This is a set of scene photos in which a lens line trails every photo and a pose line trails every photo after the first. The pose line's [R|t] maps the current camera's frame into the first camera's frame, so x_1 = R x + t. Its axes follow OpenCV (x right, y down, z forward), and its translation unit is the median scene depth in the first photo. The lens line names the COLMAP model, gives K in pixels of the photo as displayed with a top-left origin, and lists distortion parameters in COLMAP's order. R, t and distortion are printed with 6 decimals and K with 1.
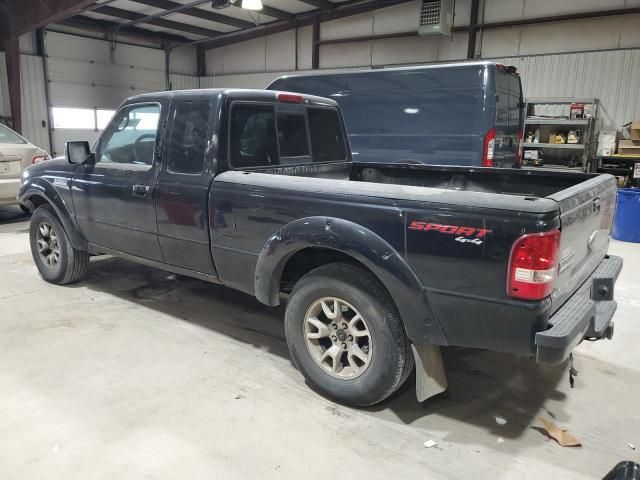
lens RADIAL K [[507.5, 0, 316.1], [0, 507.5, 244.6], [0, 0, 1]] dist [-0.008197, -0.002954]
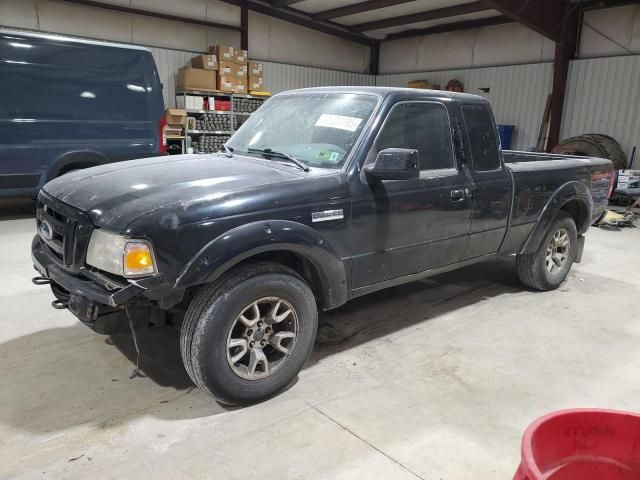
lens RADIAL K [[507.5, 0, 316.5], [0, 507.5, 235.0], [0, 0, 1]] dist [-0.008197, -0.002954]
pose [[0.217567, -0.220922, 0.950715, -1.246754], [0.193783, 0.964434, 0.179764, -0.240158], [-0.956615, 0.145121, 0.252640, 0.947063]]
